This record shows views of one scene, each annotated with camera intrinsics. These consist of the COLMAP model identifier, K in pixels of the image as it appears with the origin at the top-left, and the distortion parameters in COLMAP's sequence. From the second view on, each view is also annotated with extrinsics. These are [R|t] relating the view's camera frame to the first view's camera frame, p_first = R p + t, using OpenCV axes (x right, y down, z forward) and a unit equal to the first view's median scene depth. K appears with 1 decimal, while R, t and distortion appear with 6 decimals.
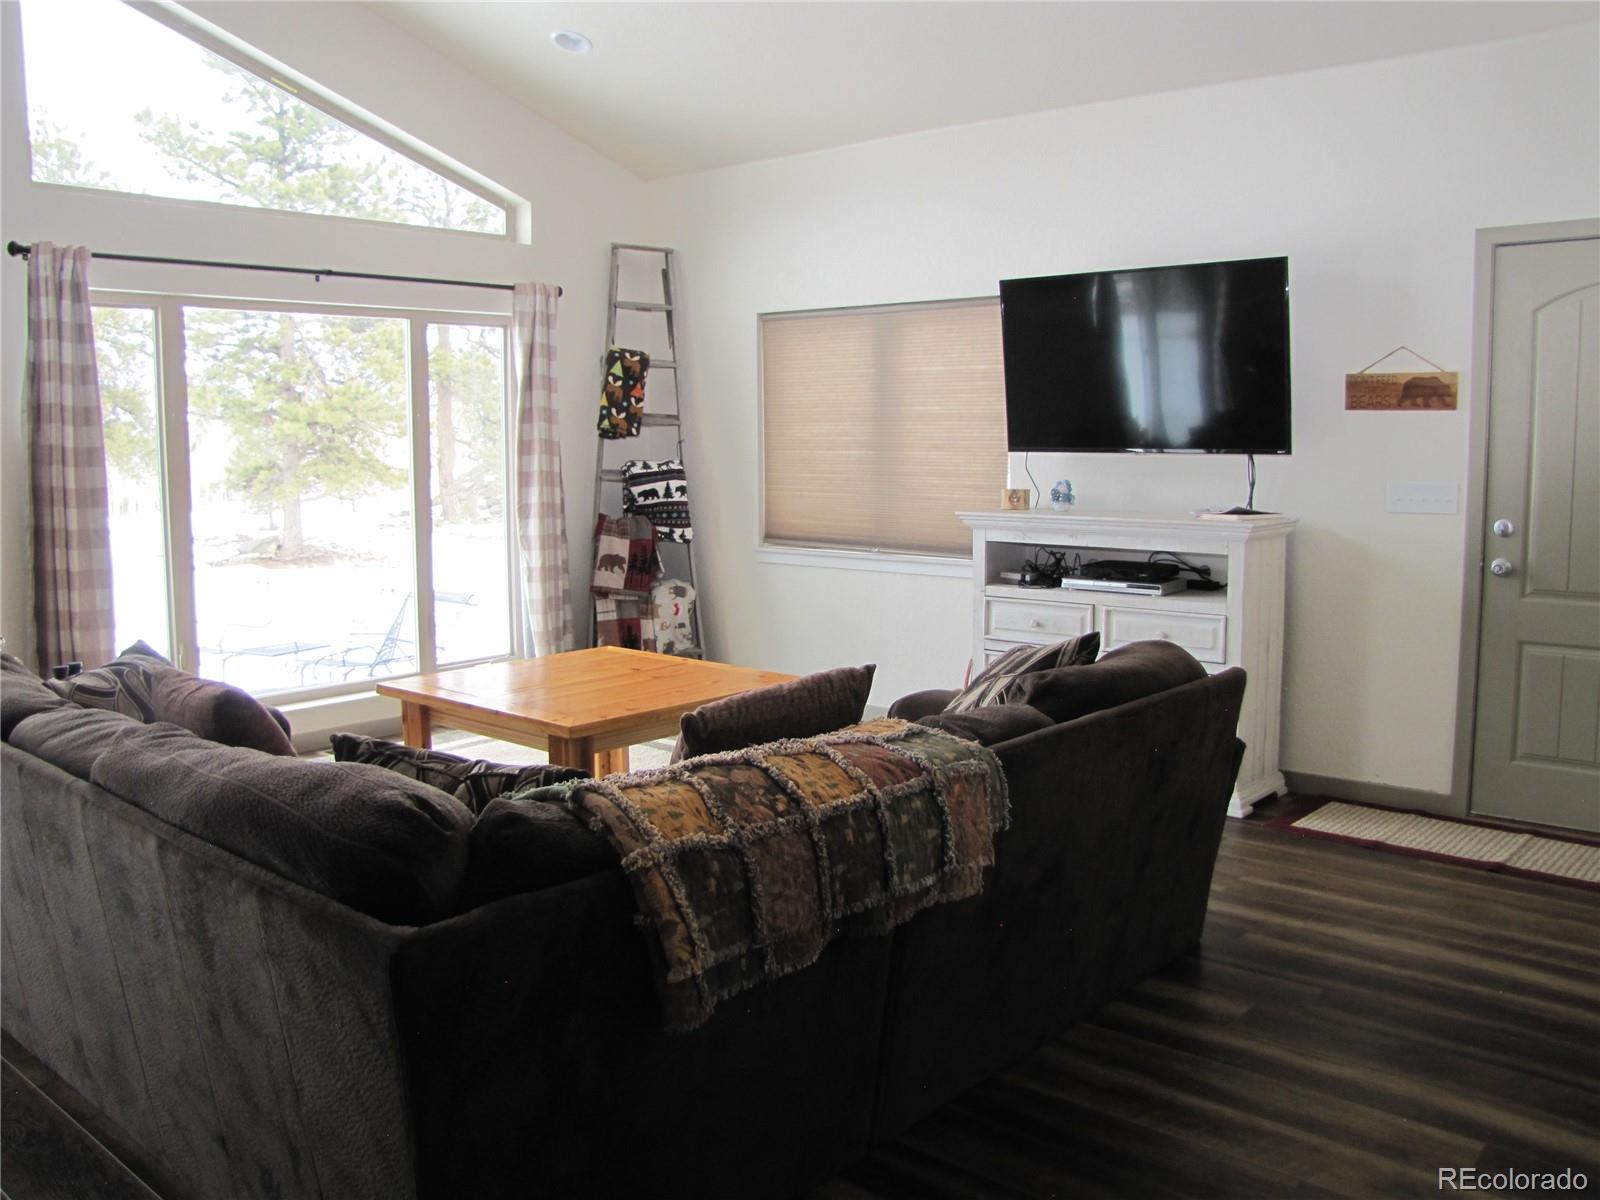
lens RADIAL K [[1334.4, 0, 811.5], [0, 1334.4, 595.0], [0, 0, 1]] dist [-0.161287, 0.130617]
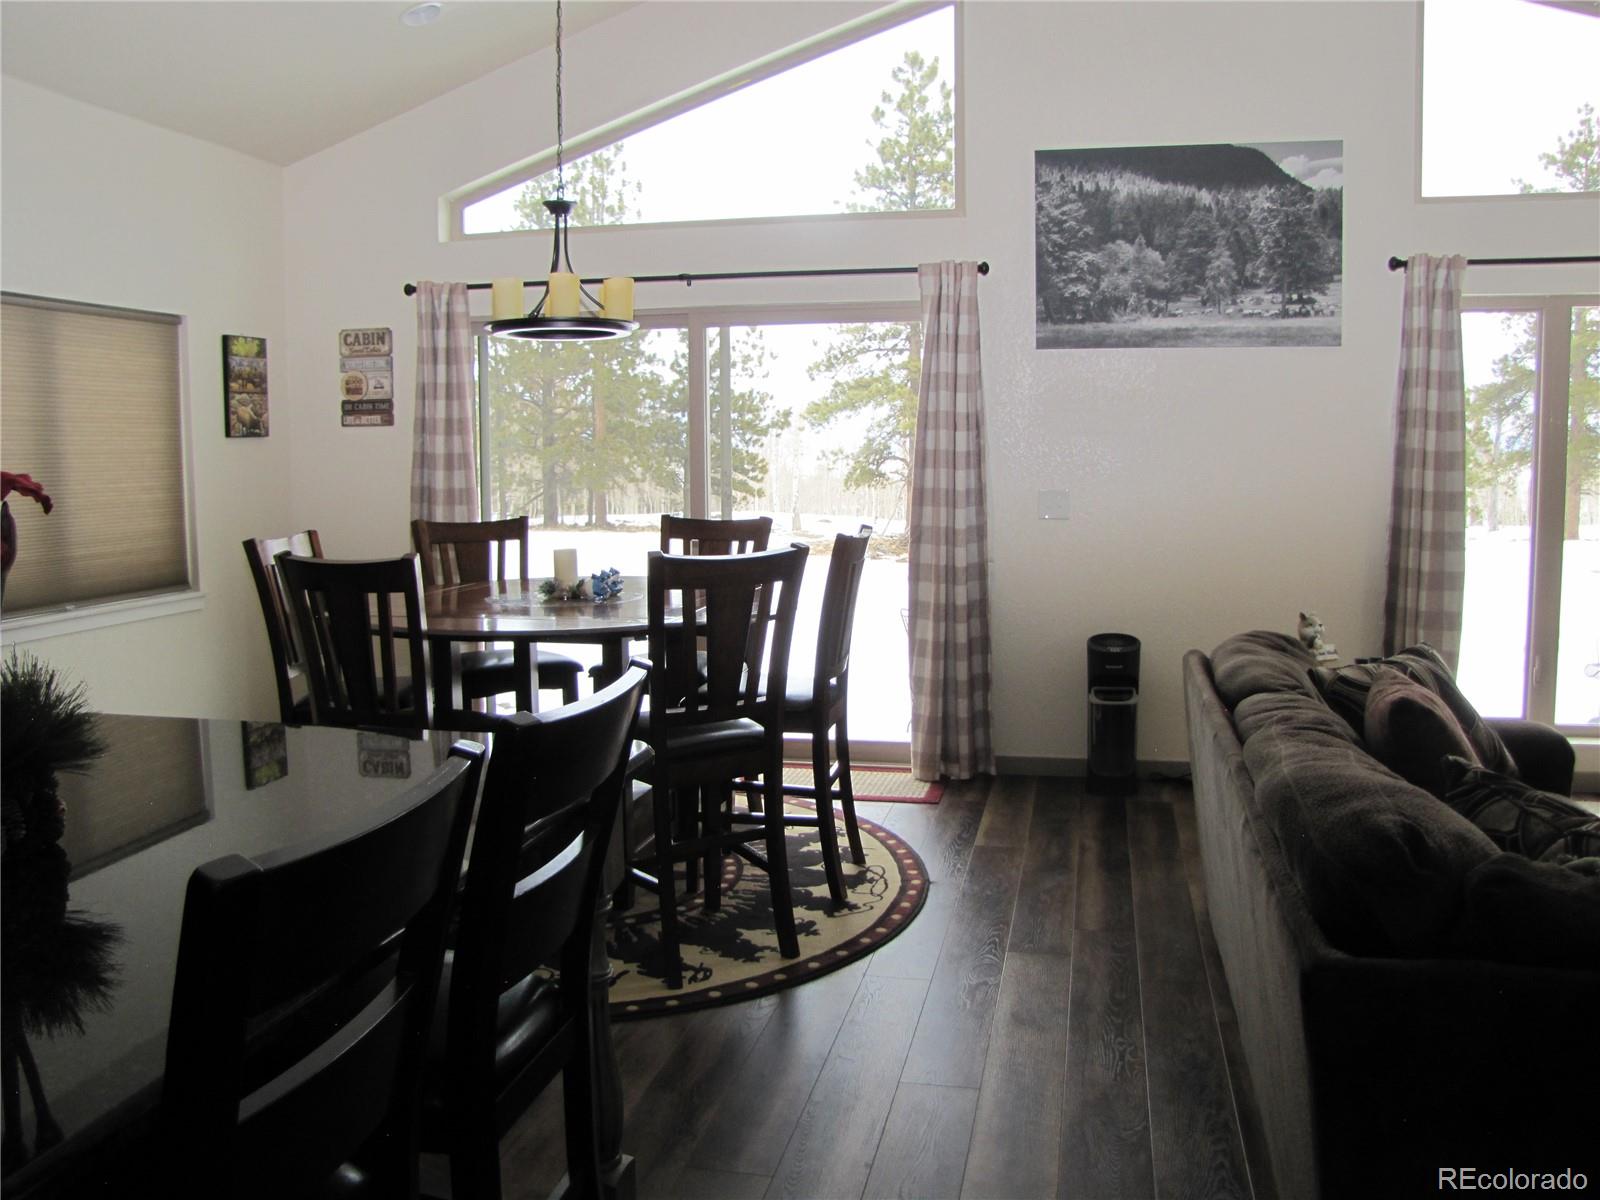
lens RADIAL K [[1334.4, 0, 807.0], [0, 1334.4, 599.8], [0, 0, 1]] dist [-0.161287, 0.130617]
pose [[0.441047, 0.104847, -0.891338, 0.309947], [-0.110095, 0.991972, 0.062208, -0.013111], [0.890705, 0.070696, 0.449050, 0.208203]]
